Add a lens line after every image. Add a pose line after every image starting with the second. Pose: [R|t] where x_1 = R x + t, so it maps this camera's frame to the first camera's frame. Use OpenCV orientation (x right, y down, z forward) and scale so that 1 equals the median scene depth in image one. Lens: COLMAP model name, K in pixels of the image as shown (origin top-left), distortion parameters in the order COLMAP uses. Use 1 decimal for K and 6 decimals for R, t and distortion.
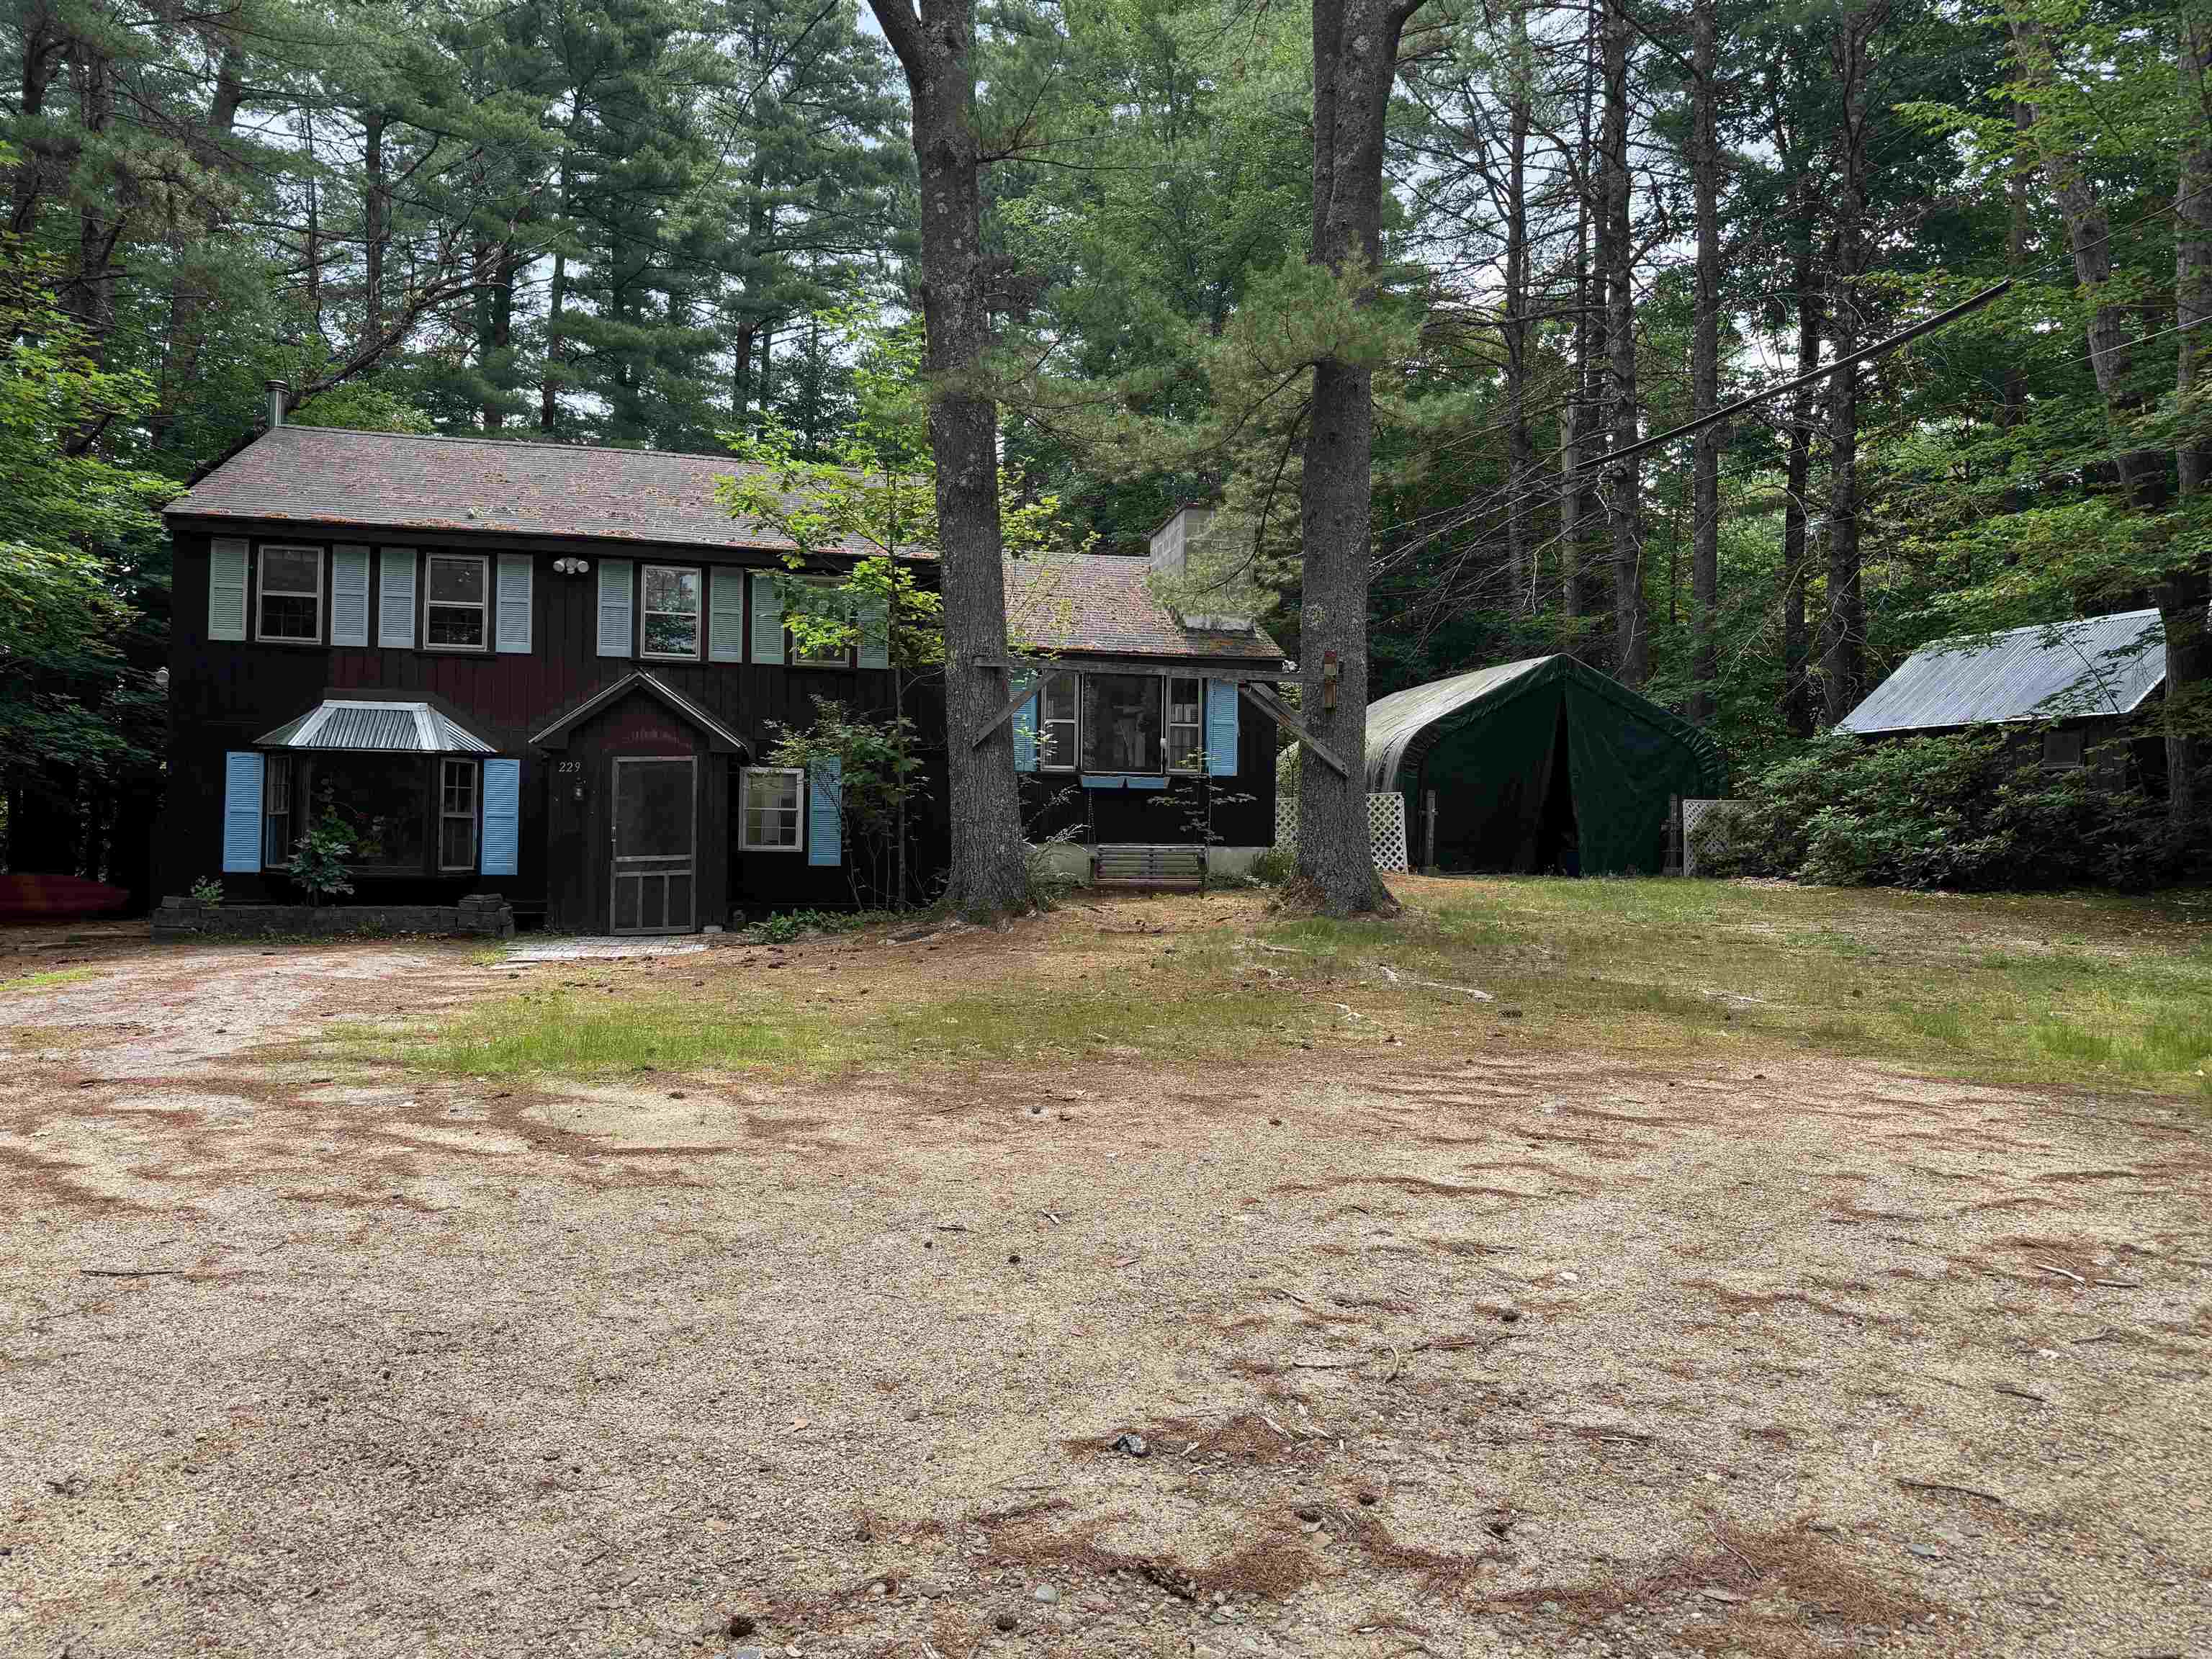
lens RADIAL K [[1574.4, 0, 1104.2], [0, 1574.4, 822.6], [0, 0, 1]] dist [-0.000531, -0.005511]
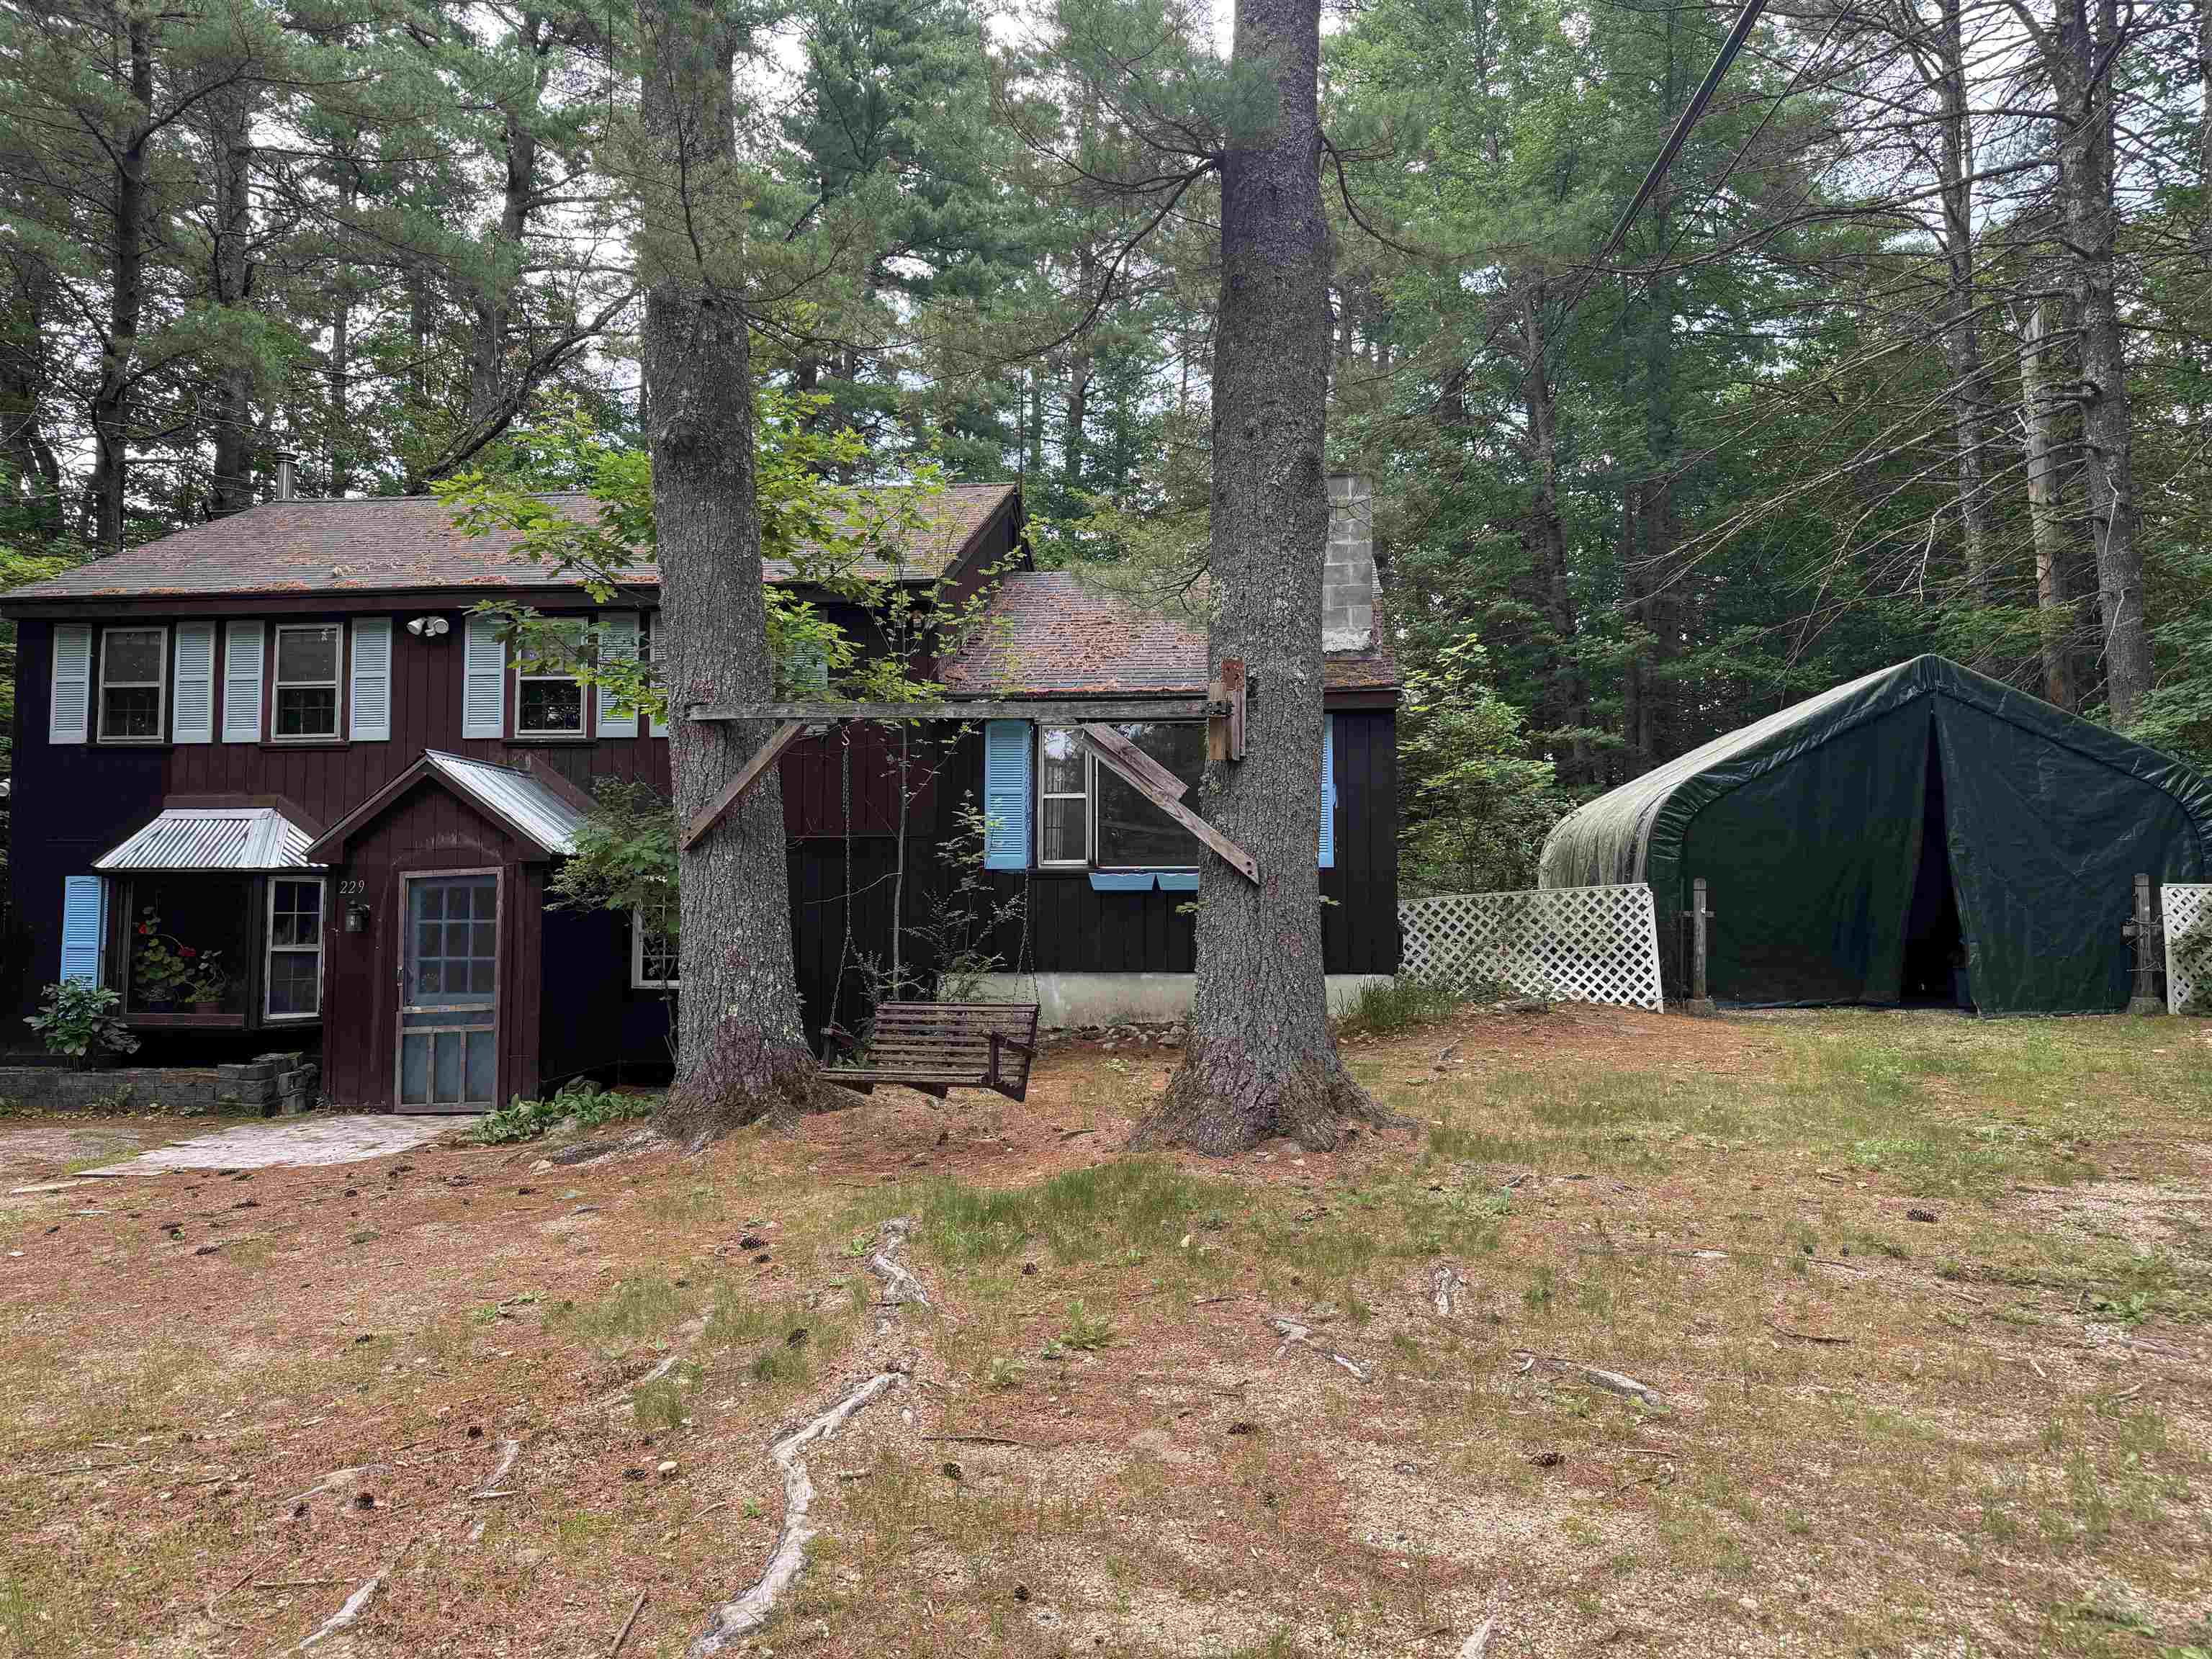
lens RADIAL K [[1547.1, 0, 1106.0], [0, 1547.1, 829.5], [0, 0, 1]] dist [0.004471, -0.007309]
pose [[0.942078, -0.034421, -0.333624, 0.236264], [0.020071, 0.998723, -0.046366, -0.020061], [0.334794, 0.036984, 0.941565, 0.399181]]
